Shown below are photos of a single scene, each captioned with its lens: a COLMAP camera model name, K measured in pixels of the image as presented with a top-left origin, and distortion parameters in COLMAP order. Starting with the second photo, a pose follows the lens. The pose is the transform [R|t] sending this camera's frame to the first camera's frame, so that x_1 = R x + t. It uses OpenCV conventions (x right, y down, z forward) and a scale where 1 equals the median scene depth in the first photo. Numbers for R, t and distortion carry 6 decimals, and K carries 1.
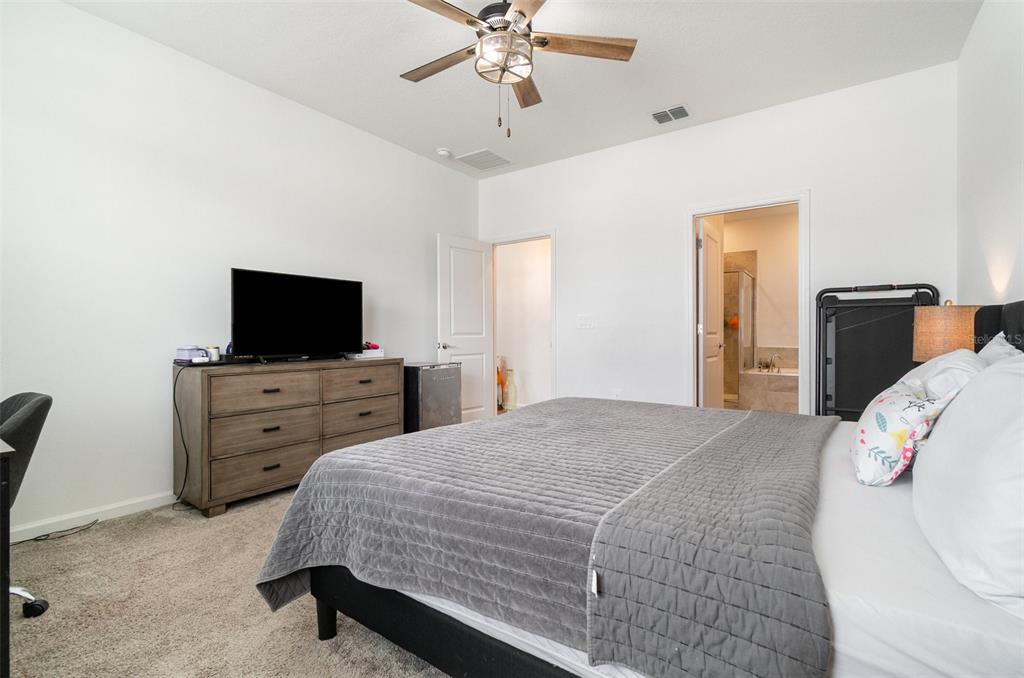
lens RADIAL K [[457.3, 0, 512.2], [0, 457.3, 334.4], [0, 0, 1]] dist [-0.000492, -0.000243]
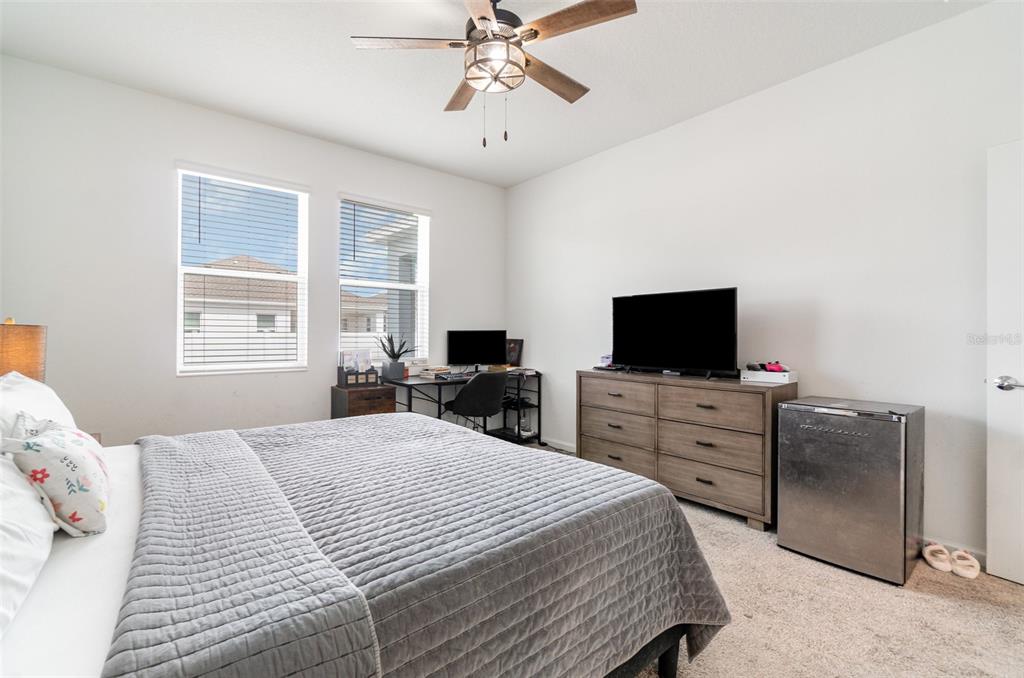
lens RADIAL K [[457.3, 0, 513.9], [0, 457.3, 336.4], [0, 0, 1]] dist [-0.000492, -0.000243]
pose [[-0.266380, -0.005522, -0.963852, 0.657275], [-0.014013, 0.999900, -0.001856, -0.022971], [0.963766, 0.013012, -0.266431, 0.971899]]
